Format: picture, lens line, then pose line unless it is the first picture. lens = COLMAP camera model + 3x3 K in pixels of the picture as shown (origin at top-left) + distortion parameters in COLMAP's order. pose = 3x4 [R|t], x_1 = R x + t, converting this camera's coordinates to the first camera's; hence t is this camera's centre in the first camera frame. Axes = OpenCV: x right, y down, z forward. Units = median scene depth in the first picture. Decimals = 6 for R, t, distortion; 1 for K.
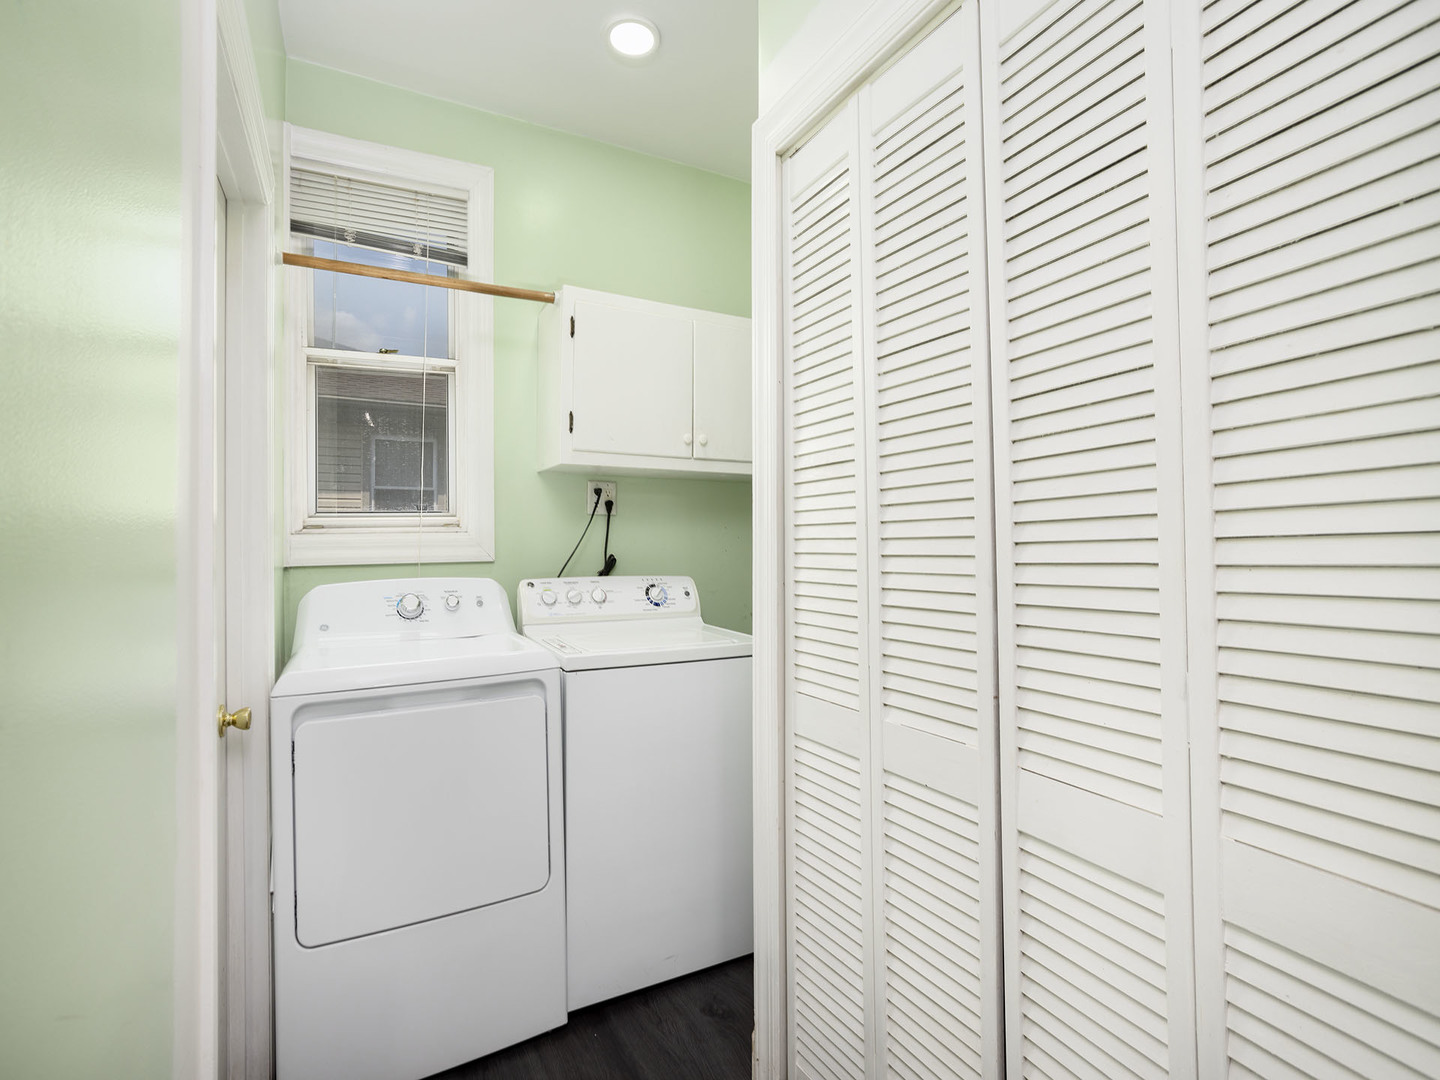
lens RADIAL K [[696.0, 0, 720.0], [0, 696.0, 540.0], [0, 0, 1]] dist [-0.057239, 0.033842]
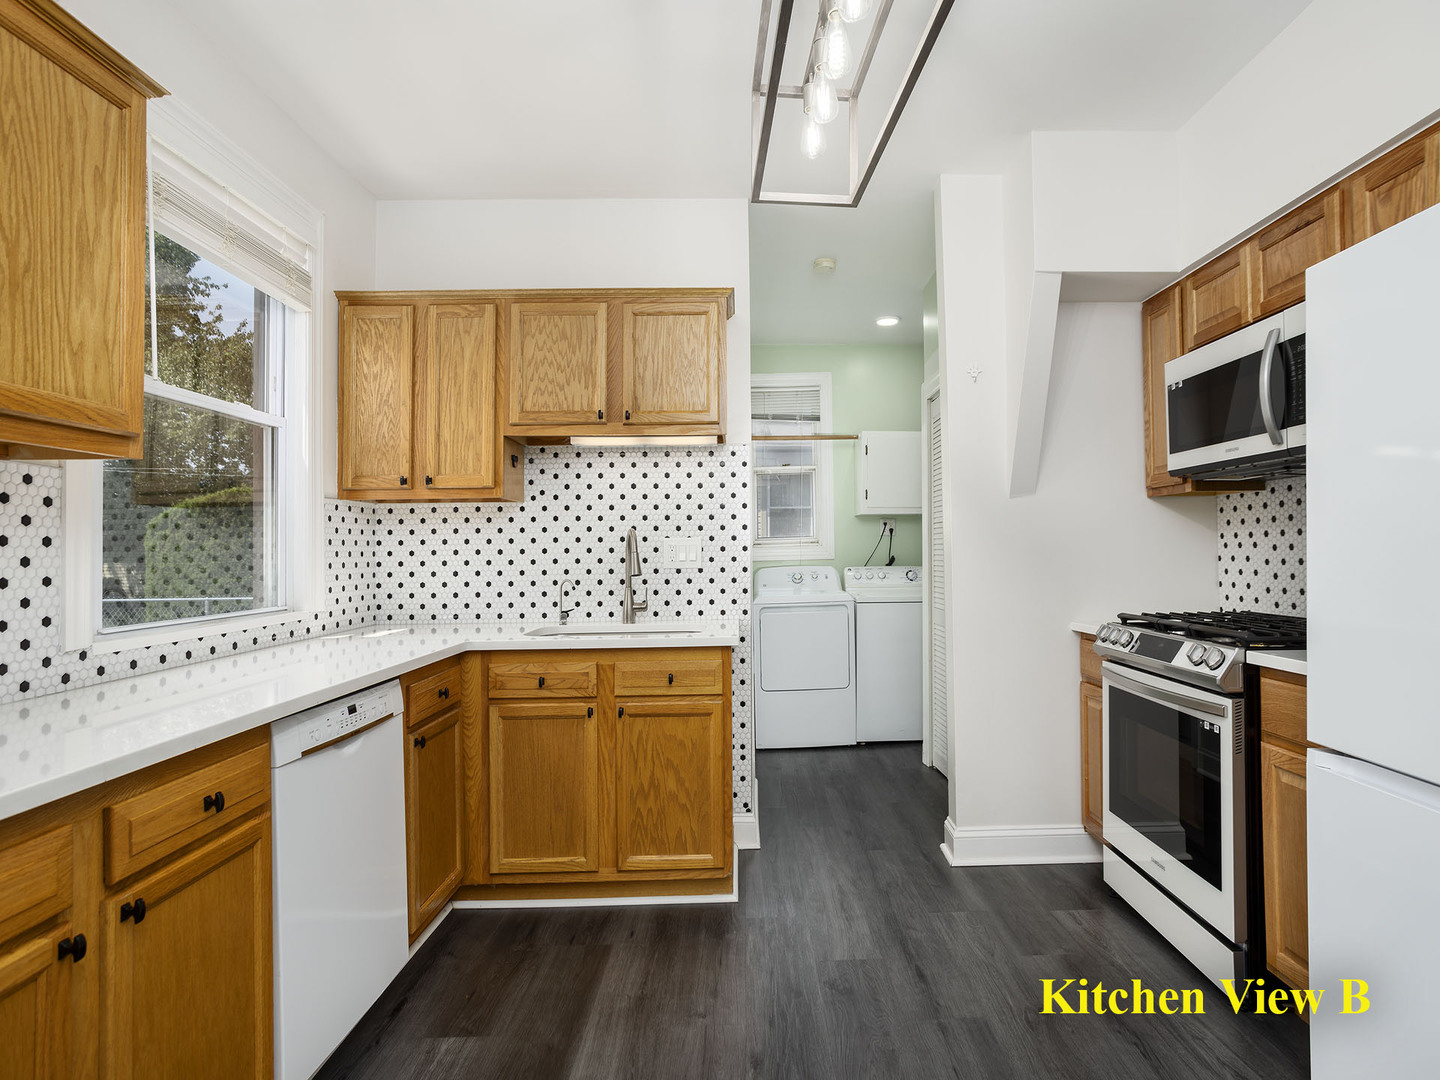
lens RADIAL K [[733.7, 0, 720.0], [0, 733.7, 540.0], [0, 0, 1]] dist [-0.051916, 0.040381]
pose [[0.873955, -0.005129, -0.485979, 0.485173], [0.002947, 0.999982, -0.005254, -0.015789], [0.485997, 0.003160, 0.873955, -1.191547]]
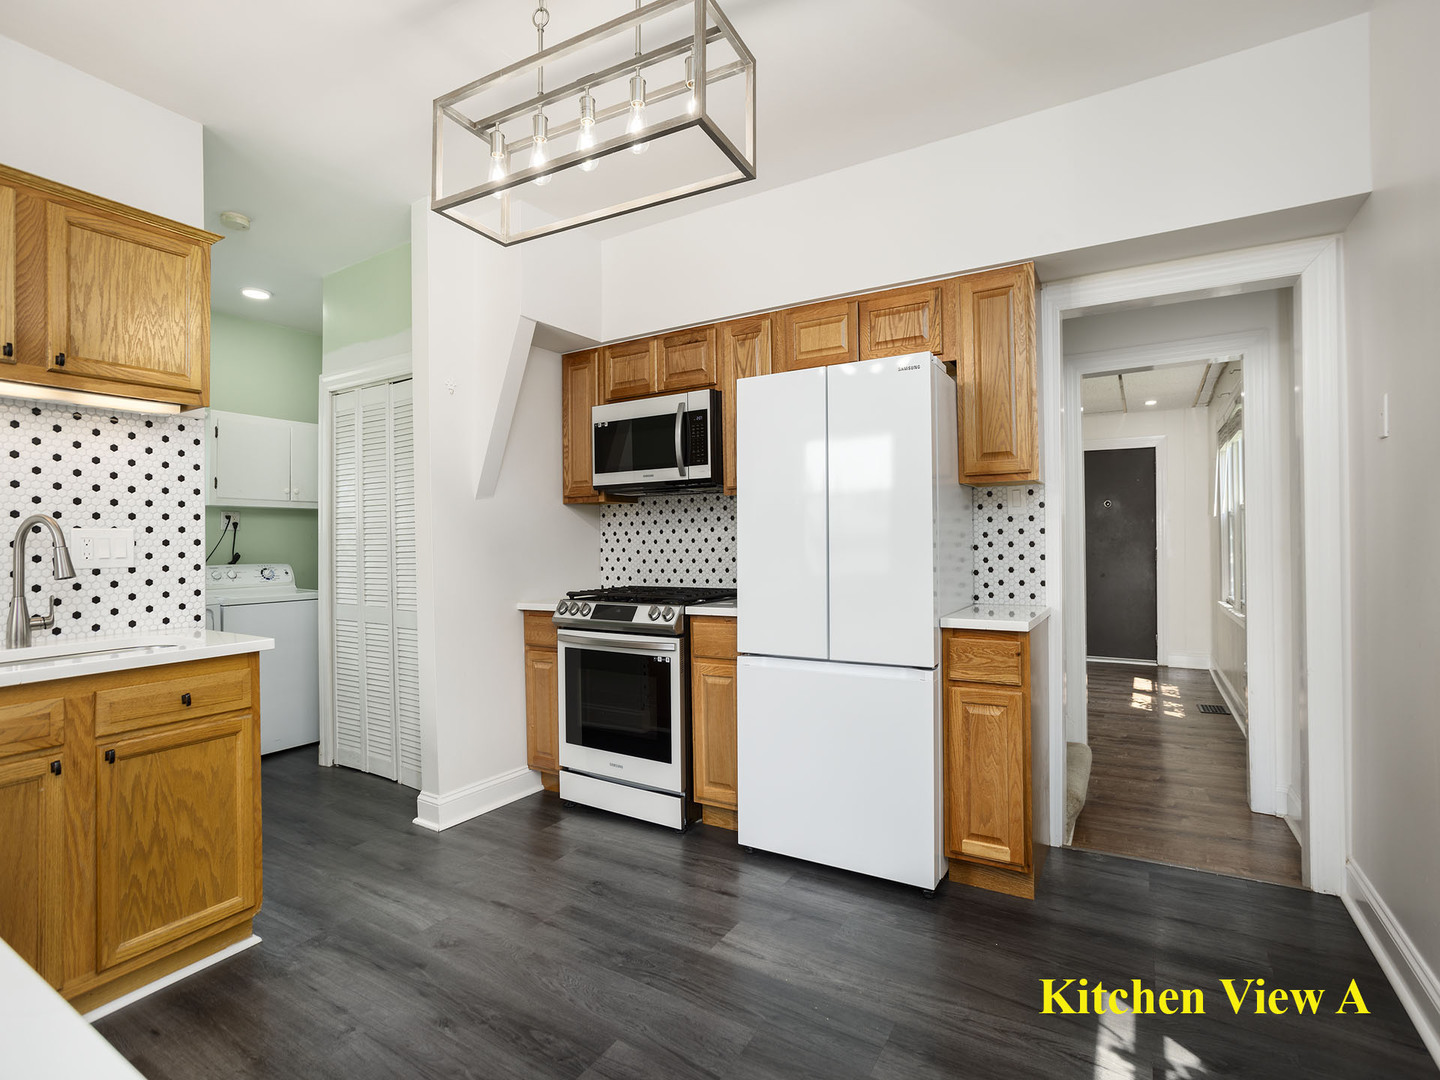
lens RADIAL K [[733.7, 0, 720.0], [0, 733.7, 540.0], [0, 0, 1]] dist [-0.051916, 0.040381]
pose [[0.876497, 0.001359, 0.481405, 0.039267], [-0.000248, 0.999997, -0.002372, -0.008546], [-0.481407, 0.001959, 0.876495, -1.359869]]
